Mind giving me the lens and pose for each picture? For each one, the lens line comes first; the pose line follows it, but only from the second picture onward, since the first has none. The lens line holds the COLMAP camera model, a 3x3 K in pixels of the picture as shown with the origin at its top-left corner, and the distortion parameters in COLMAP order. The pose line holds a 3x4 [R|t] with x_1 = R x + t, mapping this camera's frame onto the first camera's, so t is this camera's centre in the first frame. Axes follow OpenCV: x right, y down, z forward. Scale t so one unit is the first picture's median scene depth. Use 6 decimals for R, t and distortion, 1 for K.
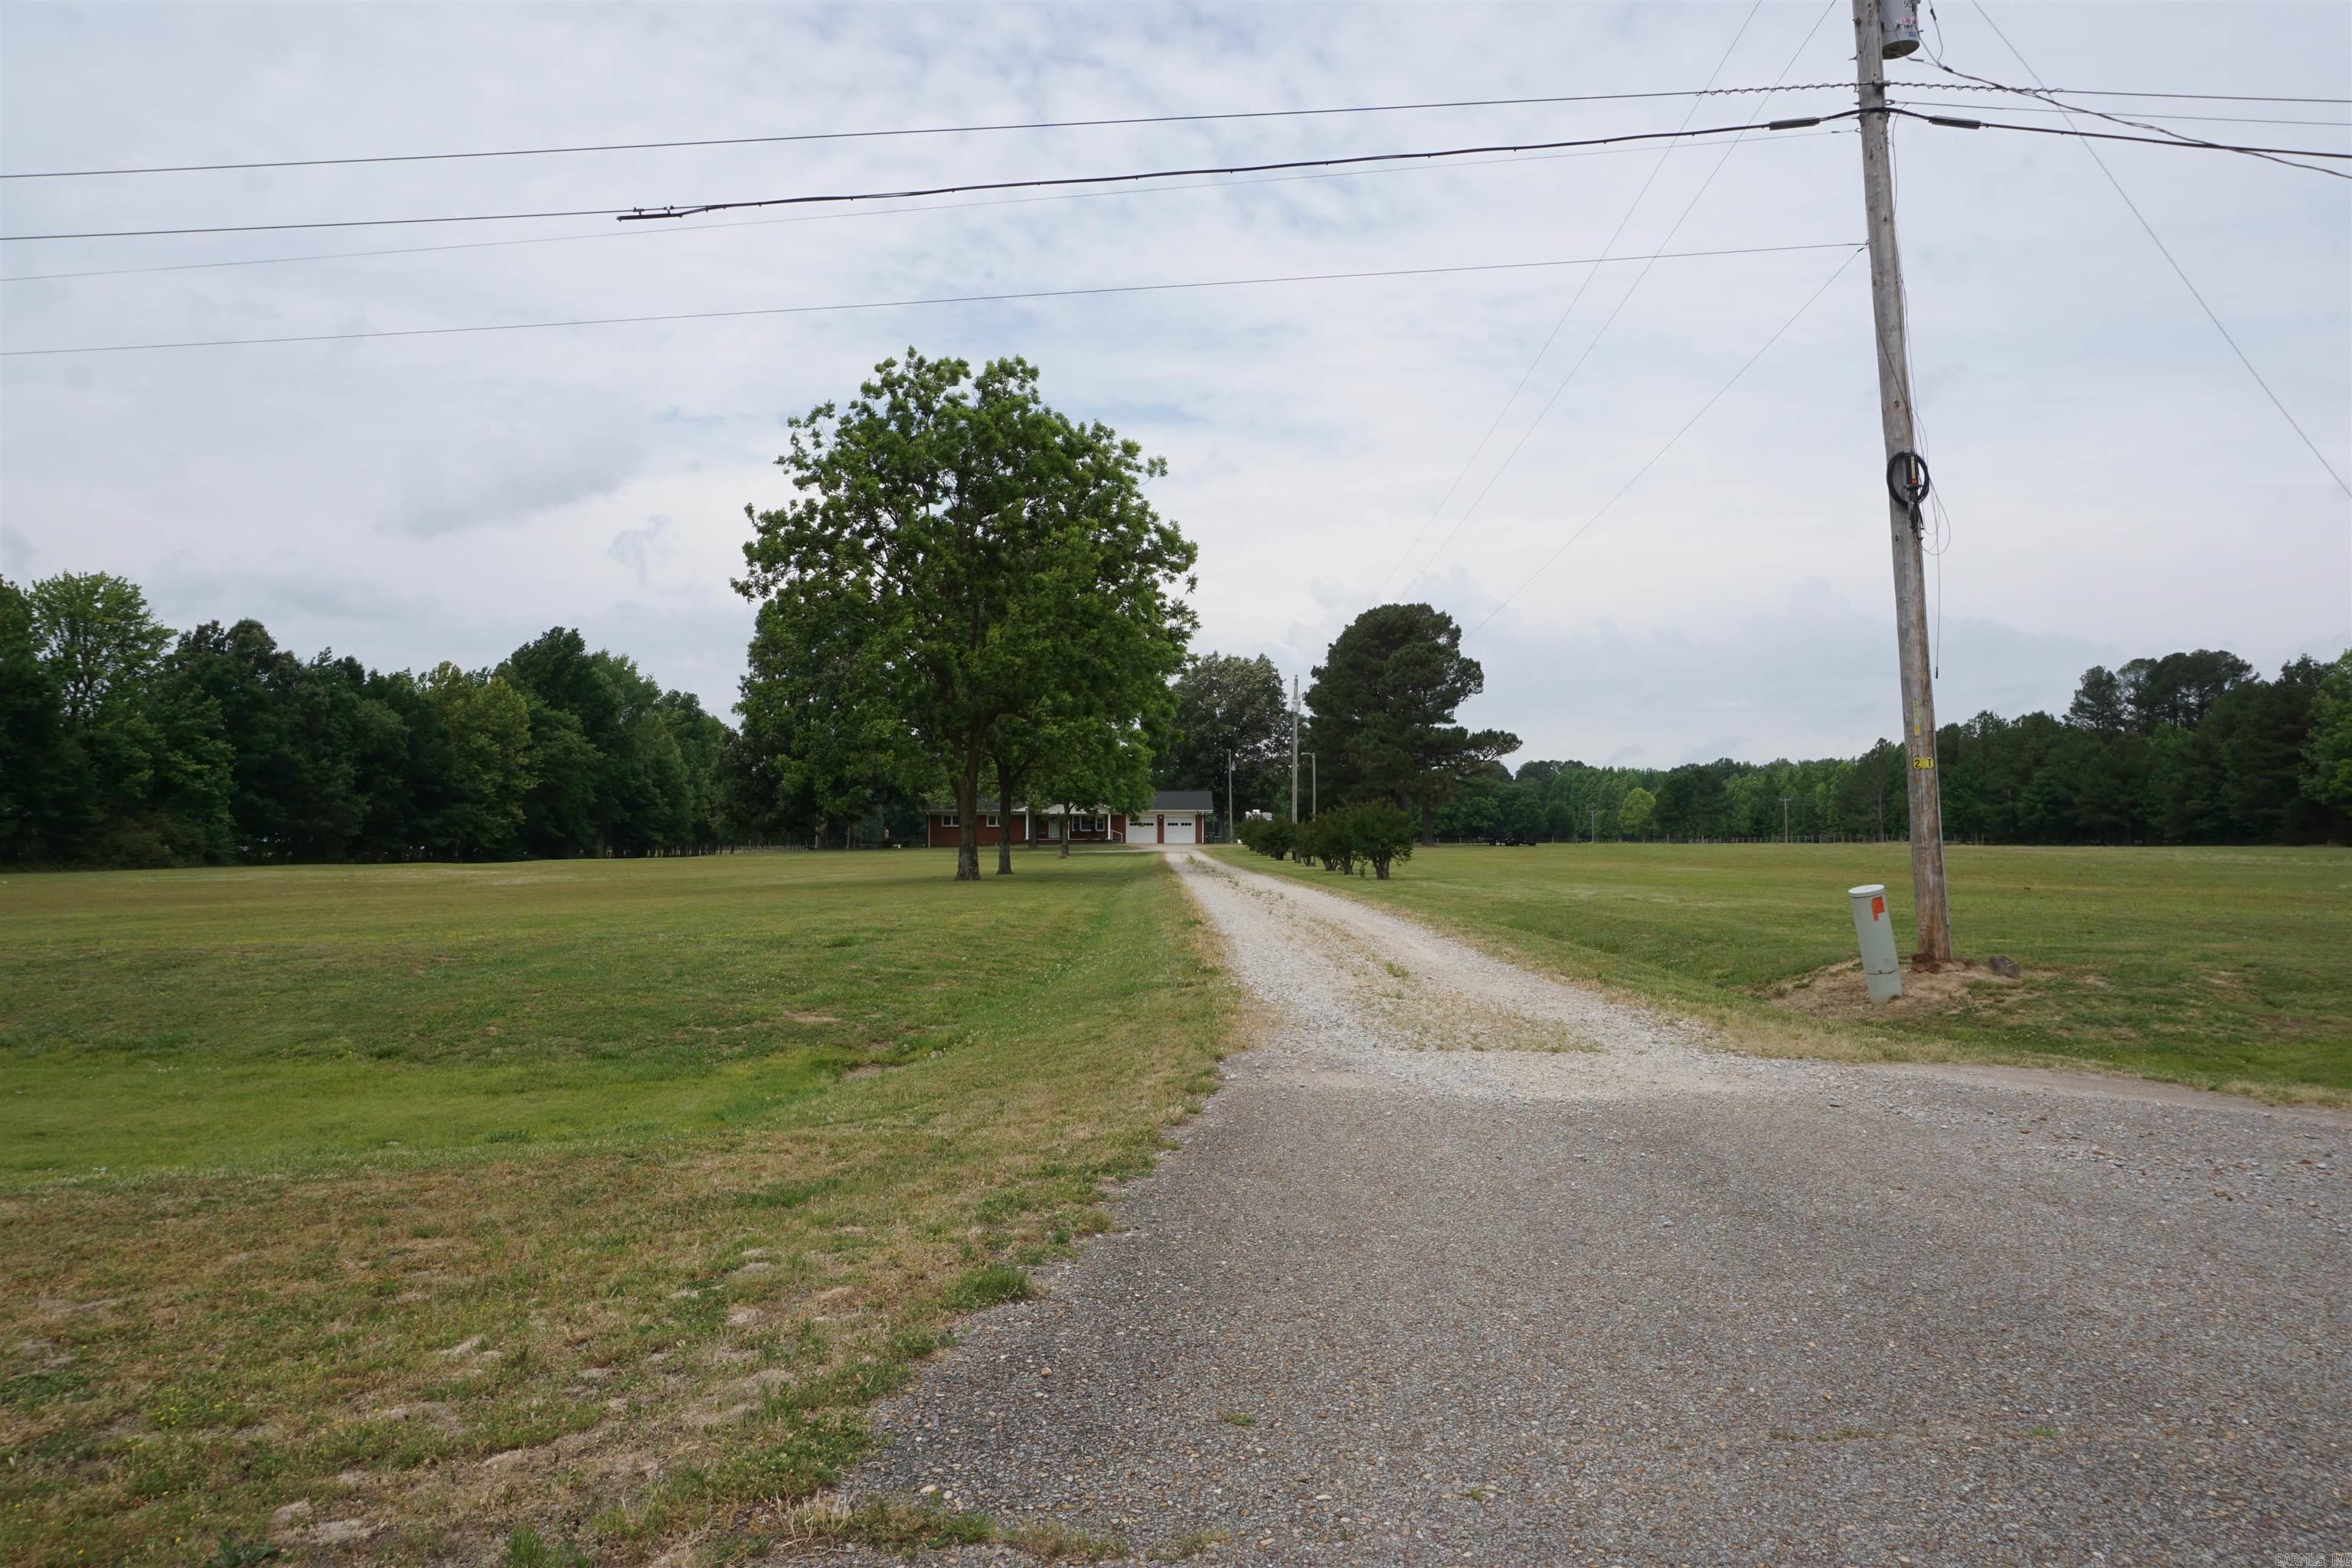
lens RADIAL K [[1619.5, 0, 1179.4], [0, 1619.5, 785.9], [0, 0, 1]] dist [-0.033642, 0.002482]
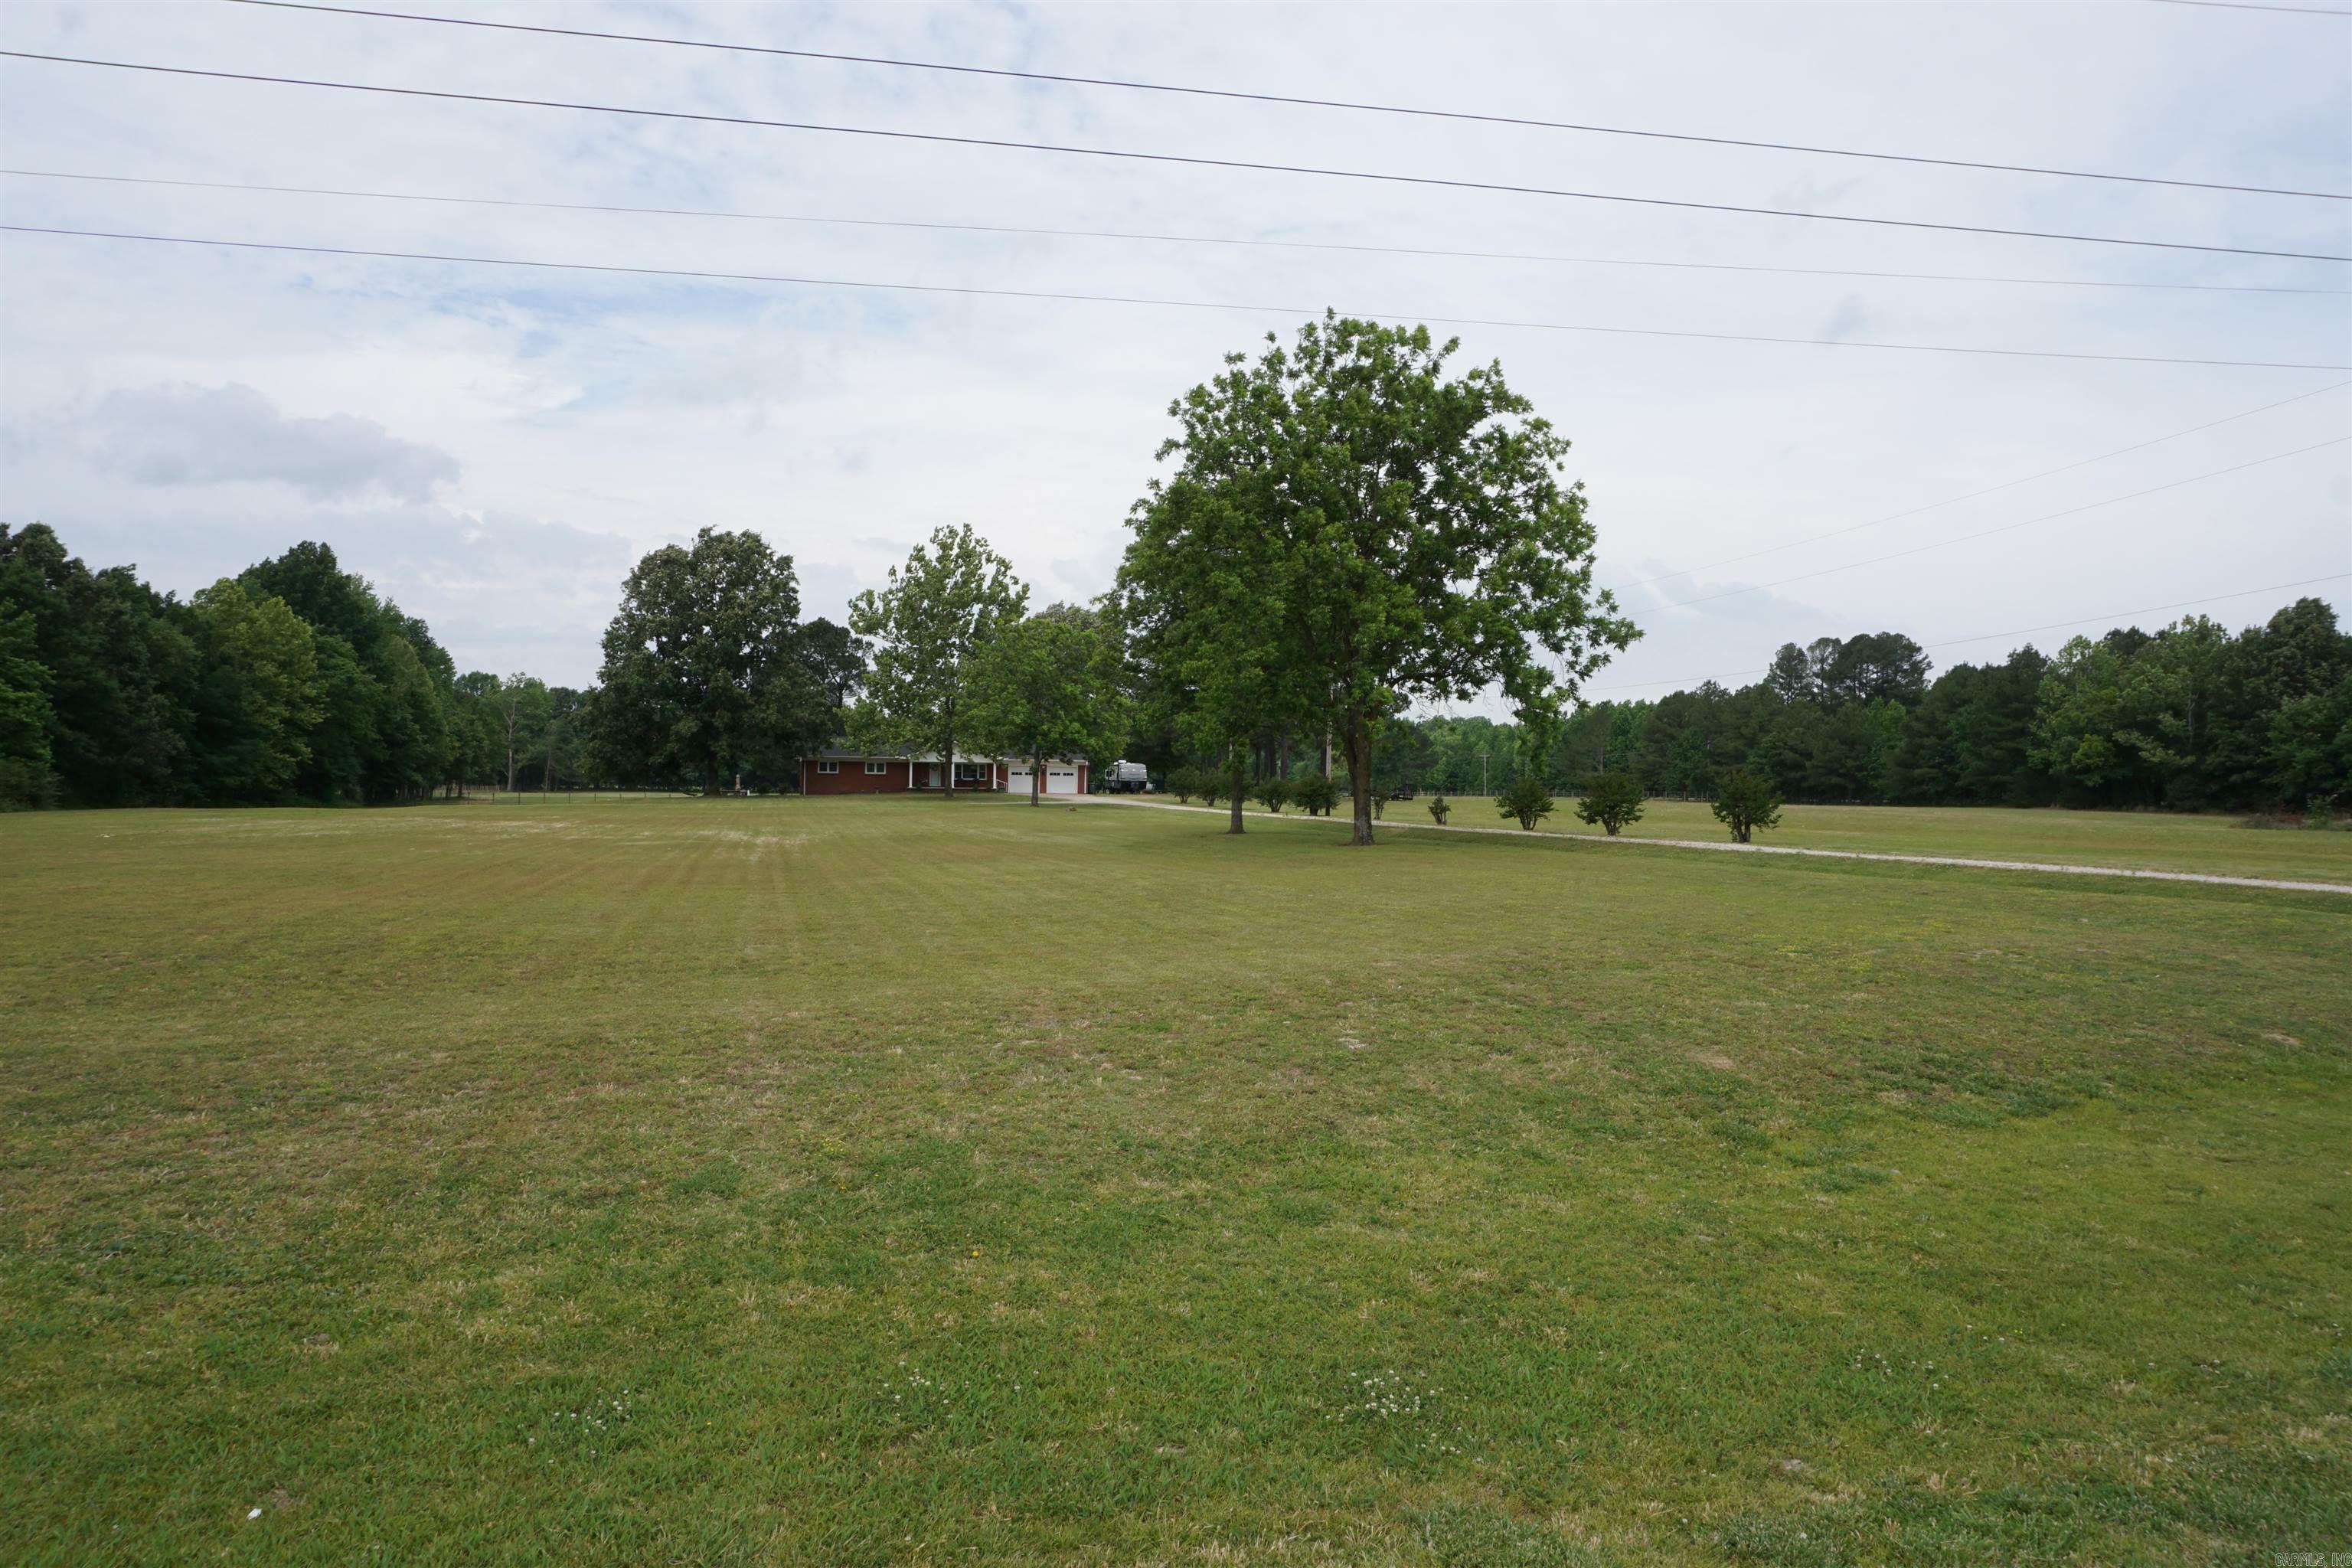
lens RADIAL K [[1619.5, 0, 1180.6], [0, 1619.5, 790.6], [0, 0, 1]] dist [-0.033642, 0.002482]
pose [[0.968091, 0.012155, 0.250305, -0.167578], [-0.021587, 0.999155, 0.034971, -0.002499], [-0.249668, -0.039259, 0.967535, 0.015506]]
